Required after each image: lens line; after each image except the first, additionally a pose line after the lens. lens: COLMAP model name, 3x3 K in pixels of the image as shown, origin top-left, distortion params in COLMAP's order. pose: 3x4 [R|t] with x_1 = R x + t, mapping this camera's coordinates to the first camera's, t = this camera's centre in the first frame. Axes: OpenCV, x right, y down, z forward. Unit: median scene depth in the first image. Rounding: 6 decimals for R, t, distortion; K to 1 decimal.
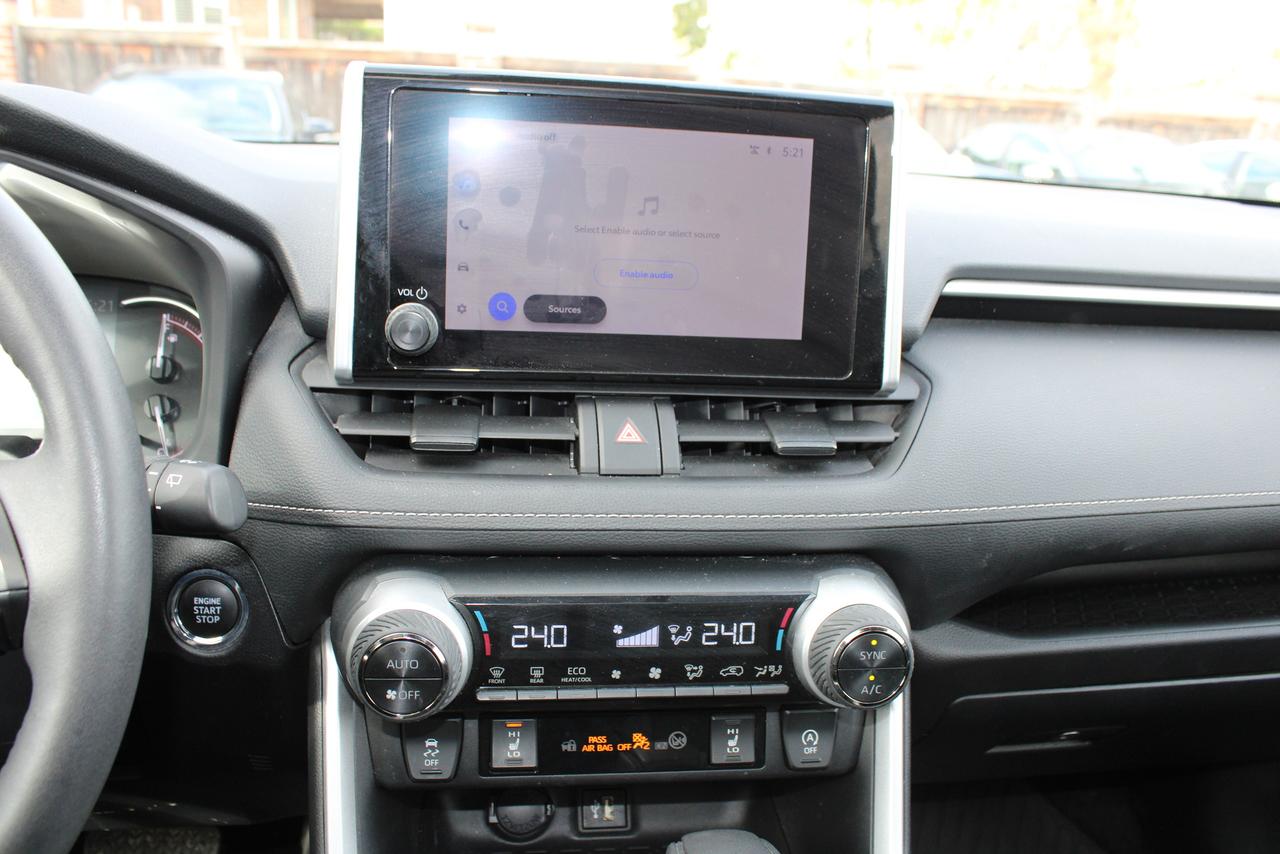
lens RADIAL K [[1061.9, 0, 640.1], [0, 1061.9, 431.6], [0, 0, 1]] dist [-0.160258, 0.127758]
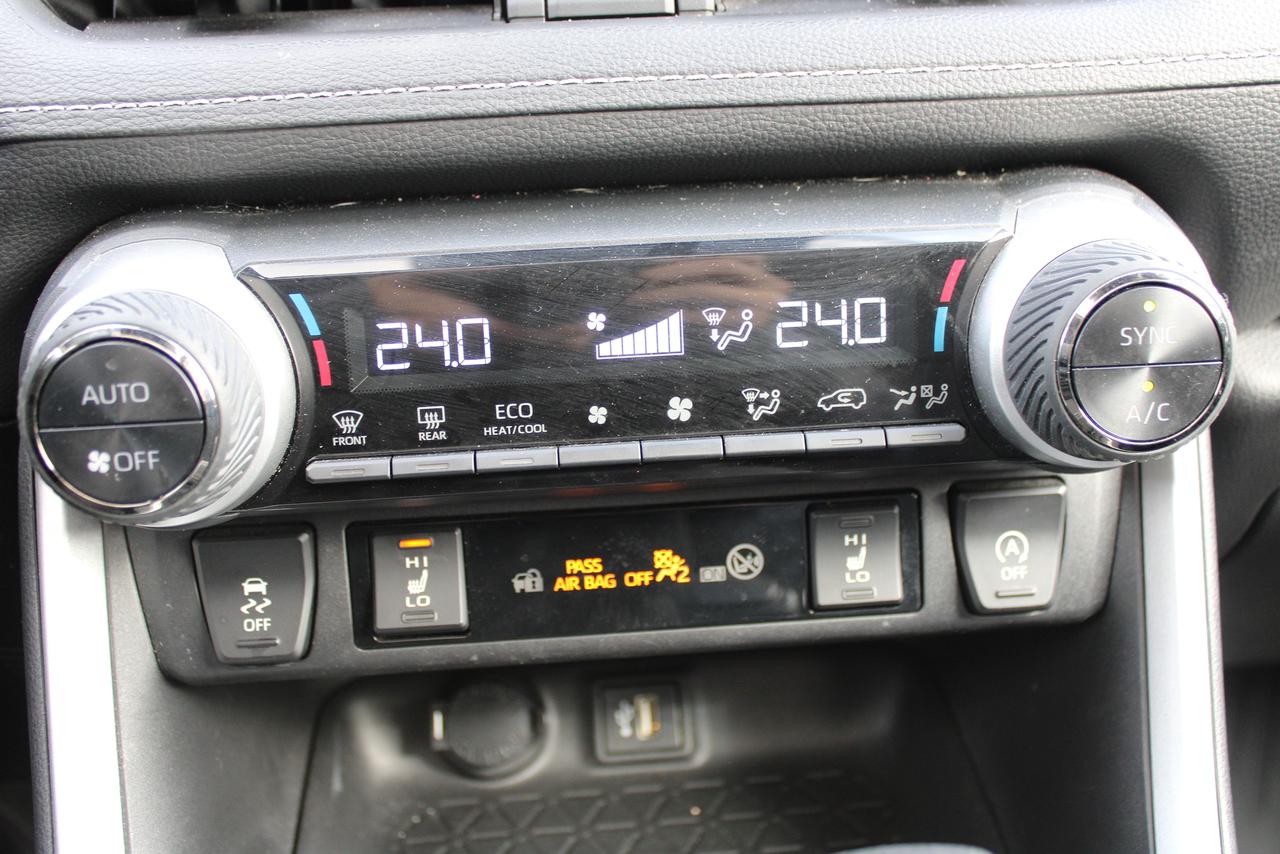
lens RADIAL K [[1339.3, 0, 640.5], [0, 1339.3, 421.3], [0, 0, 1]] dist [-0.070981, 0.000000]
pose [[0.994511, -0.057117, -0.087664, 0.047529], [0.065533, 0.993190, 0.096331, 0.168315], [0.081565, -0.101547, 0.991481, 0.380170]]
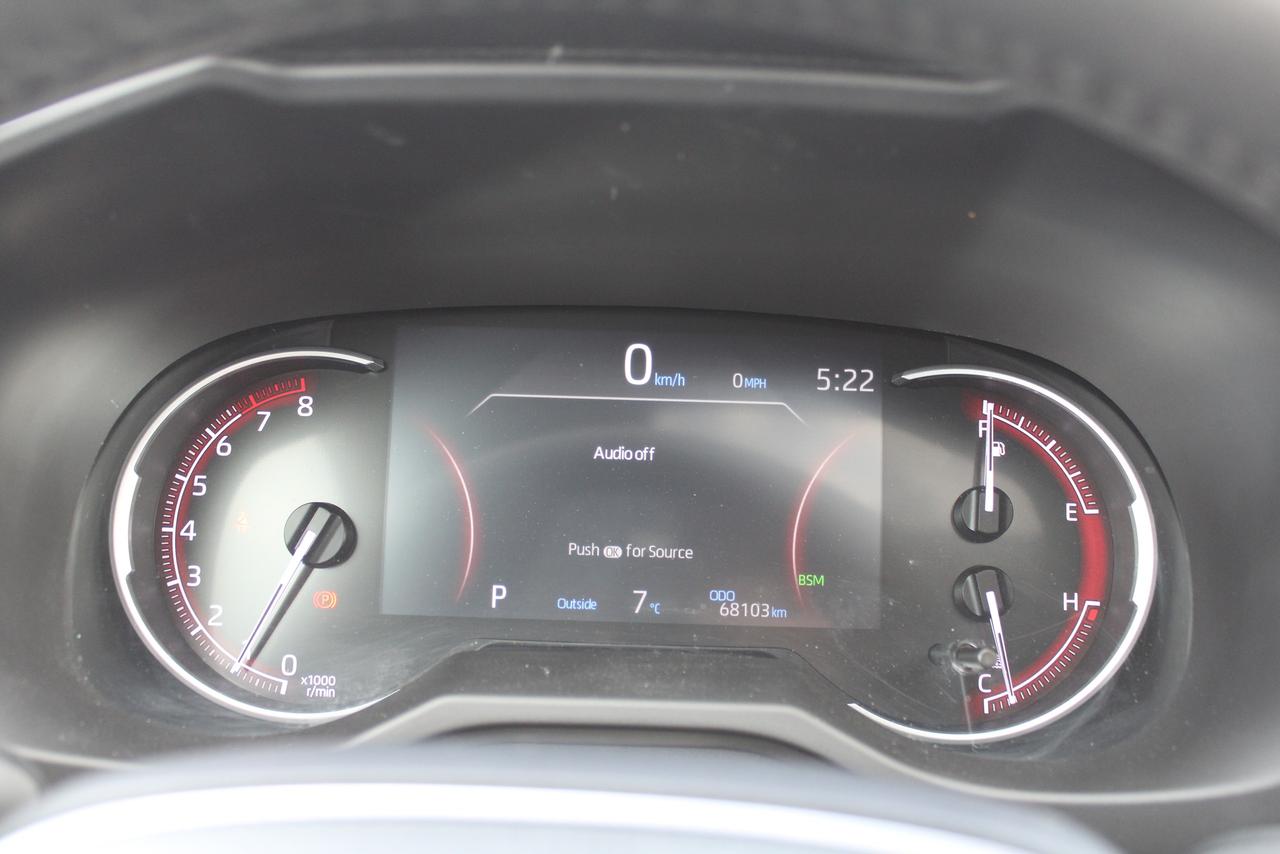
lens RADIAL K [[1460.3, 0, 643.1], [0, 1460.3, 424.3], [0, 0, 1]] dist [-0.066346, 0.000000]
pose [[0.991753, 0.027115, -0.125265, -0.657107], [-0.030140, 0.999297, -0.022315, -0.100712], [0.124572, 0.025907, 0.991872, 0.347092]]
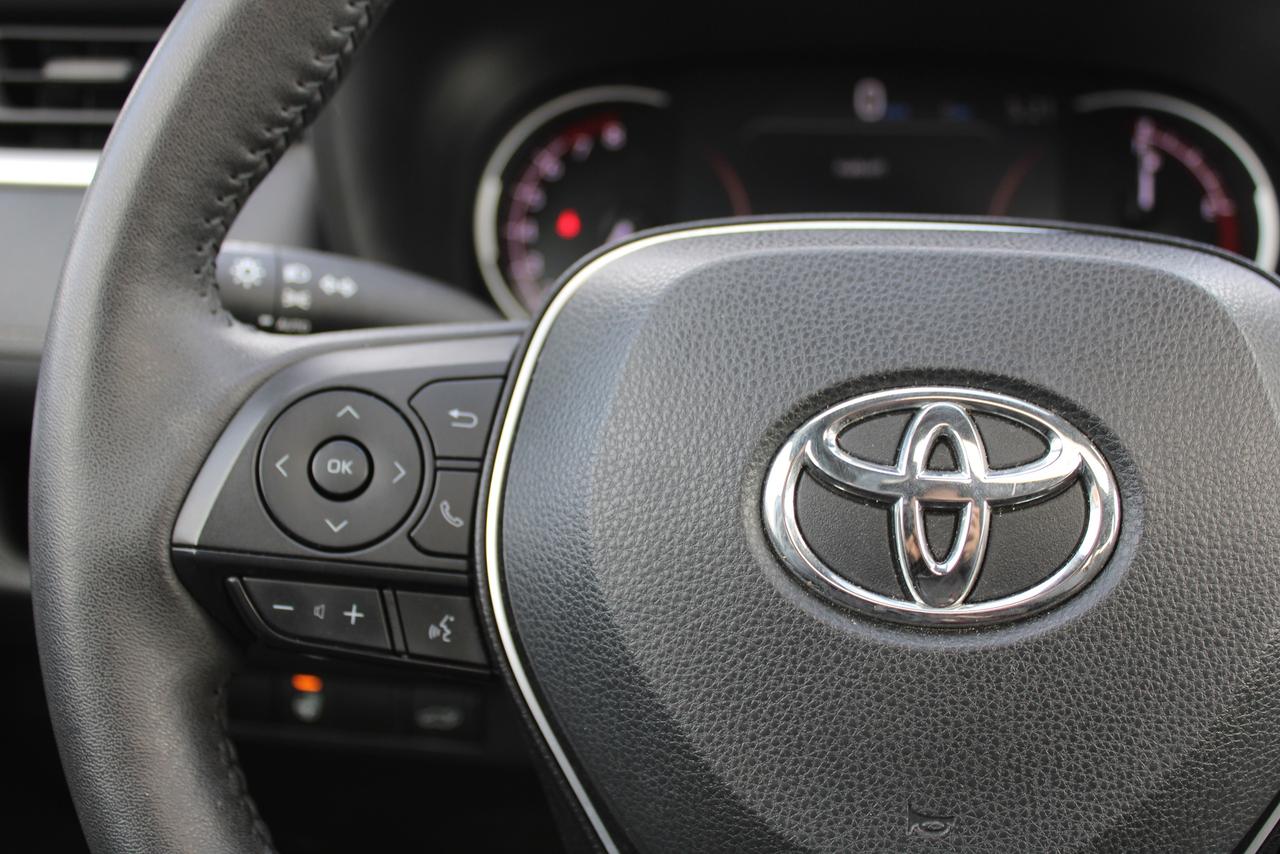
lens RADIAL K [[1460.3, 0, 640.3], [0, 1460.3, 432.2], [0, 0, 1]] dist [-0.066346, 0.000000]
pose [[0.980226, 0.032875, -0.195130, -0.716749], [-0.022812, 0.998302, 0.053595, 0.043827], [0.196560, -0.048084, 0.979312, 0.068211]]
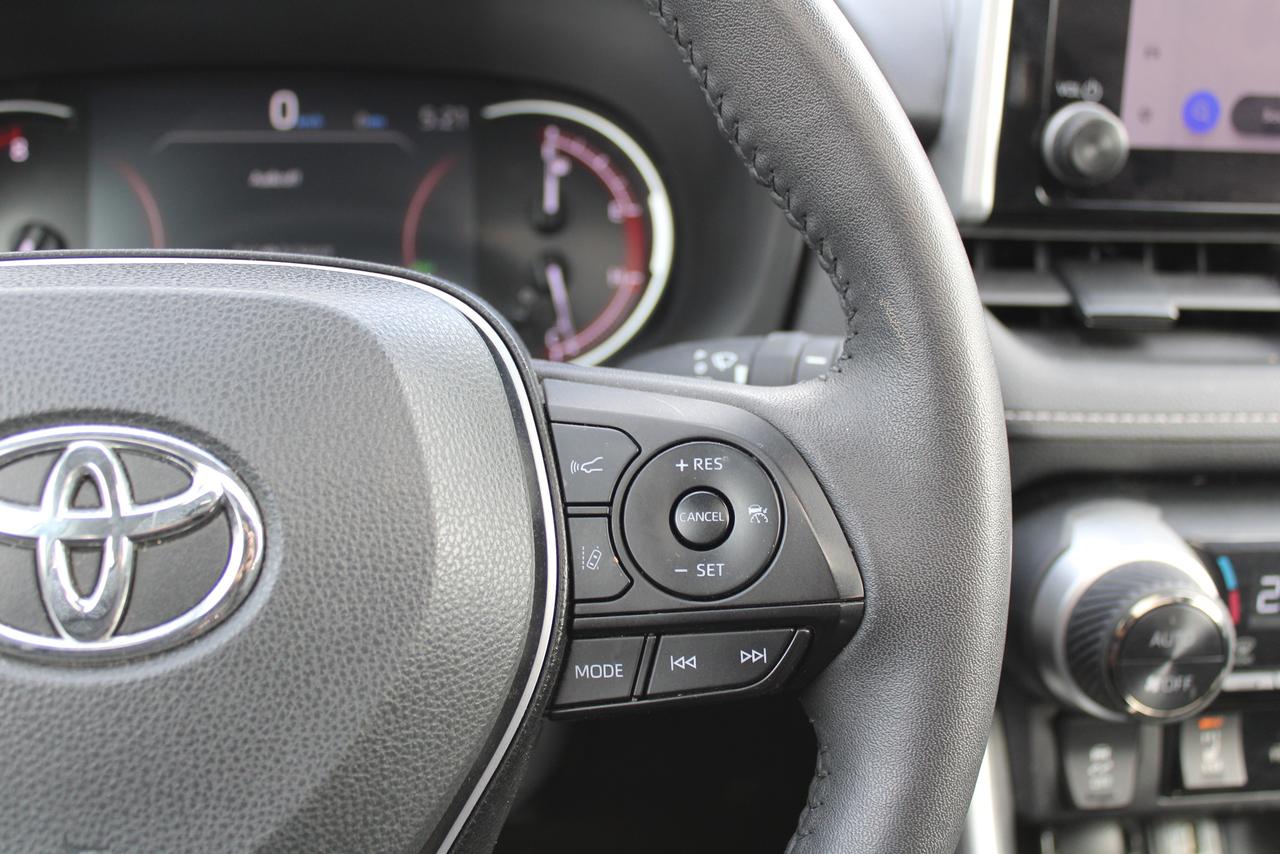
lens RADIAL K [[1460.3, 0, 640.2], [0, 1460.3, 427.2], [0, 0, 1]] dist [-0.066346, 0.000000]
pose [[0.999811, -0.011583, 0.015589, -0.513709], [0.010581, 0.997964, 0.062897, 0.021700], [-0.016286, -0.062720, 0.997898, 0.070455]]
